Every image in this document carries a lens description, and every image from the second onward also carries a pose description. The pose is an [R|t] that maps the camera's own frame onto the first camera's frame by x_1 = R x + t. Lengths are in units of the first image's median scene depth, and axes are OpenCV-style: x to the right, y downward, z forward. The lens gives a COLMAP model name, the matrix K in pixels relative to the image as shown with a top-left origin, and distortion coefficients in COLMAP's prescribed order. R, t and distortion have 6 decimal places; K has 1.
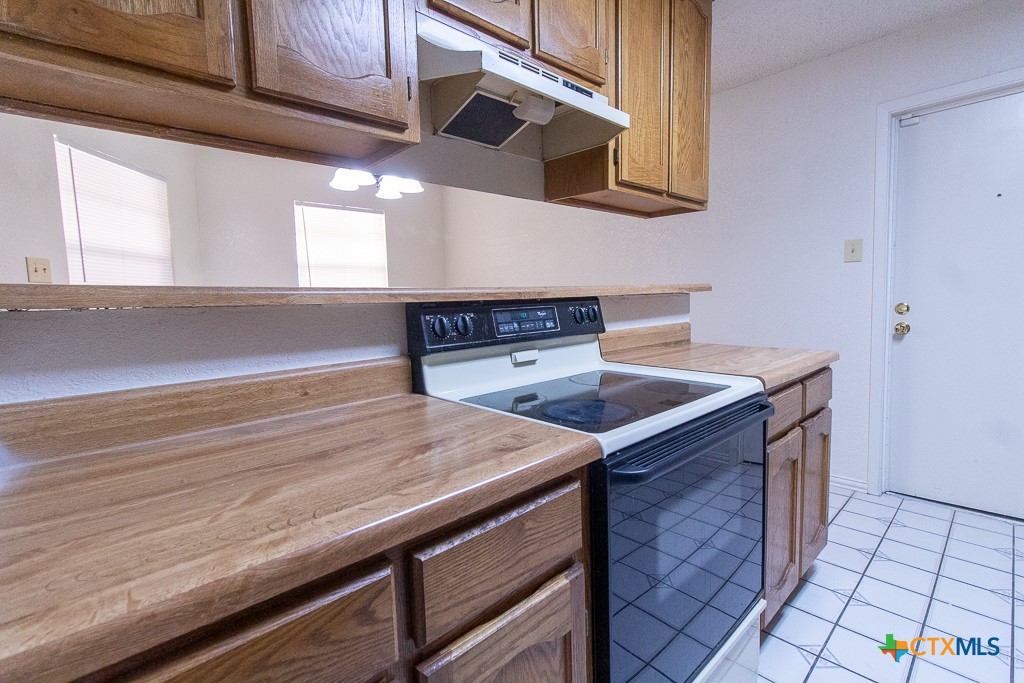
lens RADIAL K [[475.0, 0, 510.4], [0, 475.0, 335.5], [0, 0, 1]] dist [-0.000567, 0.002250]
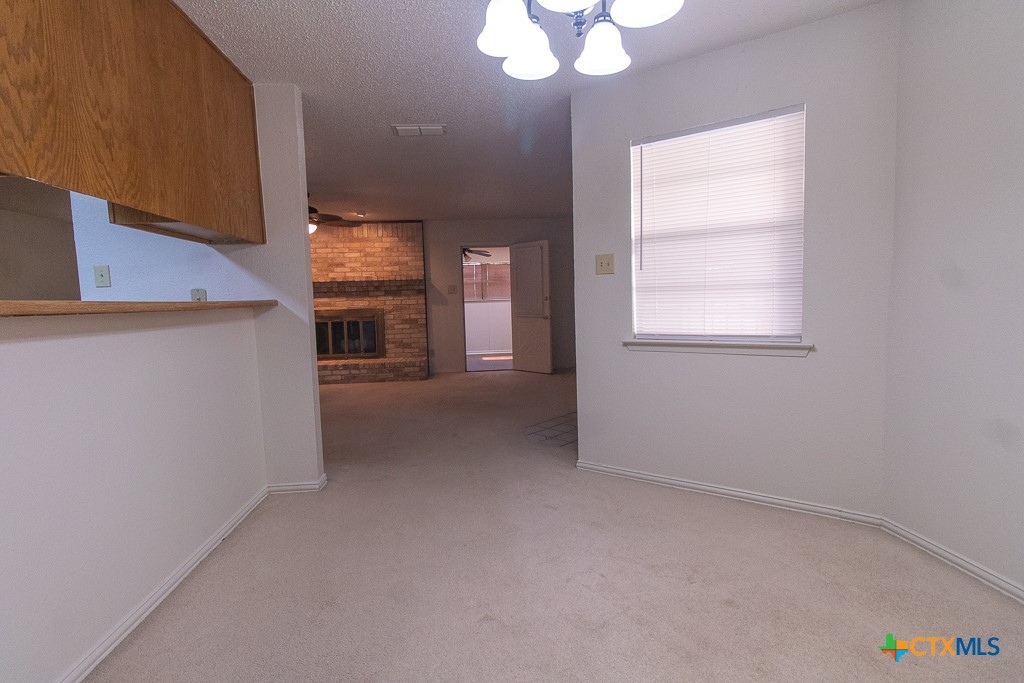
lens RADIAL K [[475.0, 0, 511.2], [0, 475.0, 337.3], [0, 0, 1]] dist [-0.000567, 0.002250]
pose [[-0.605364, 0.109907, -0.788324, 0.239302], [-0.017077, 0.988399, 0.150914, -0.189700], [0.795765, 0.104820, -0.596465, 2.250017]]
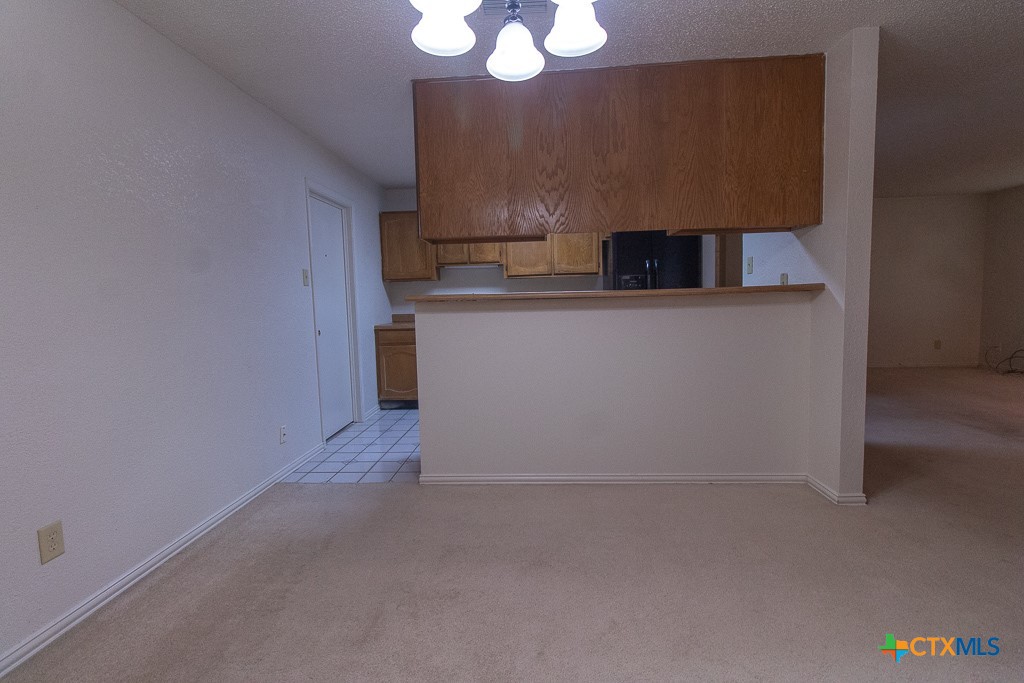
lens RADIAL K [[475.0, 0, 507.1], [0, 475.0, 338.8], [0, 0, 1]] dist [-0.000567, 0.002250]
pose [[-0.682100, -0.014011, 0.731125, -1.047167], [0.106200, 0.987318, 0.118000, -0.167106], [-0.723507, 0.158133, -0.671961, 2.405485]]
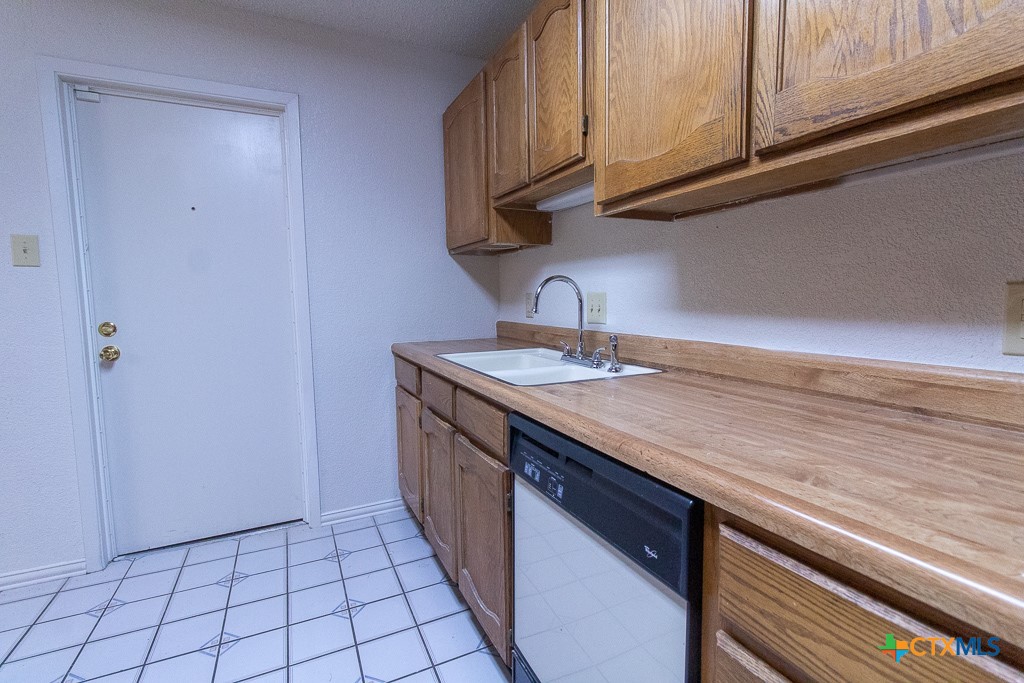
lens RADIAL K [[475.0, 0, 511.3], [0, 475.0, 335.1], [0, 0, 1]] dist [-0.000567, 0.002250]
pose [[0.308904, -0.051404, 0.949703, 0.411542], [0.078814, 0.996488, 0.028300, -0.024116], [-0.947822, 0.066108, 0.311870, 0.151251]]
